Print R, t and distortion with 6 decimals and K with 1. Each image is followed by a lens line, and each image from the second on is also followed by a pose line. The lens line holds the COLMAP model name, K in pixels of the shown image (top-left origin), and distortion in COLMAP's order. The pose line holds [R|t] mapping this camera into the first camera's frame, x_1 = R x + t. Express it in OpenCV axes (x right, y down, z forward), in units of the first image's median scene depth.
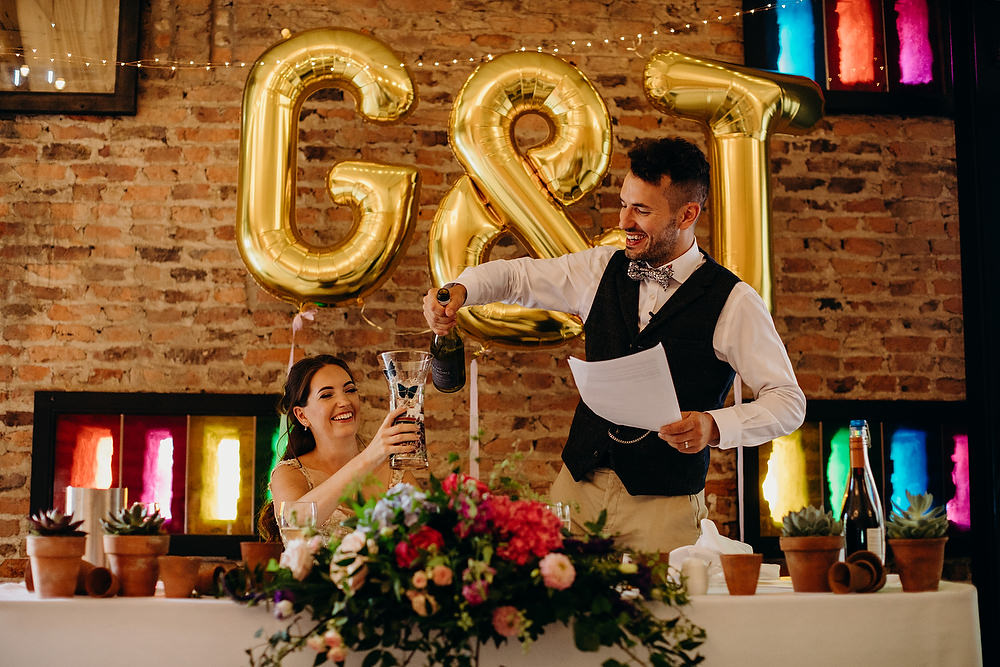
lens RADIAL K [[1771.6, 0, 500.0], [0, 1771.6, 333.5], [0, 0, 1]] dist [-0.115843, 0.237290]
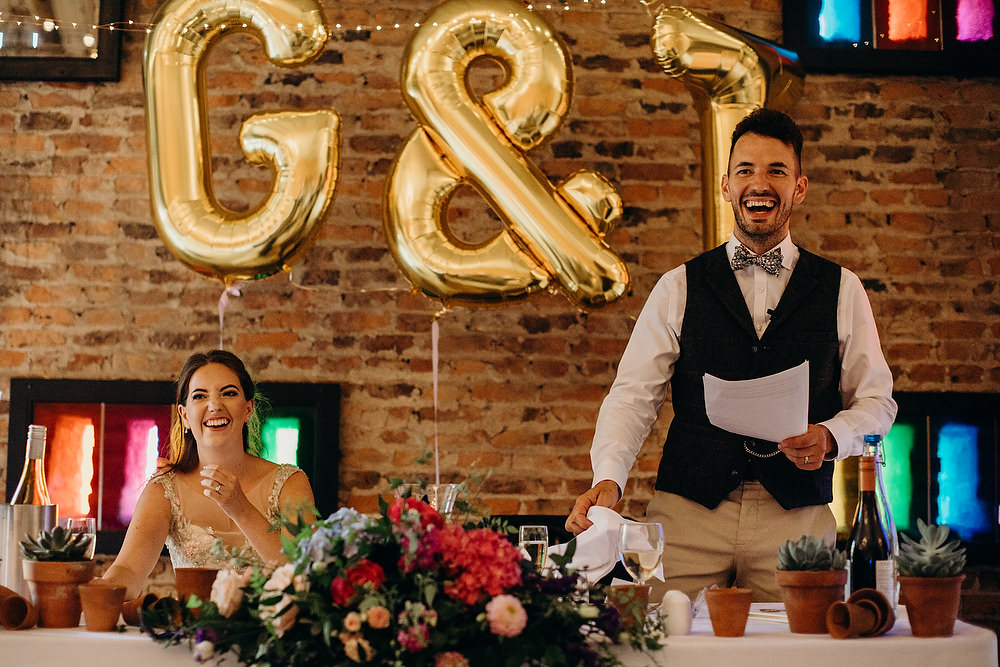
lens RADIAL K [[1771.6, 0, 500.0], [0, 1771.6, 333.5], [0, 0, 1]] dist [-0.115843, 0.237290]
pose [[0.997602, 0.005178, -0.069014, 0.059413], [-0.002574, 0.999283, 0.037769, -0.026545], [0.069160, -0.037501, 0.996900, 0.081583]]
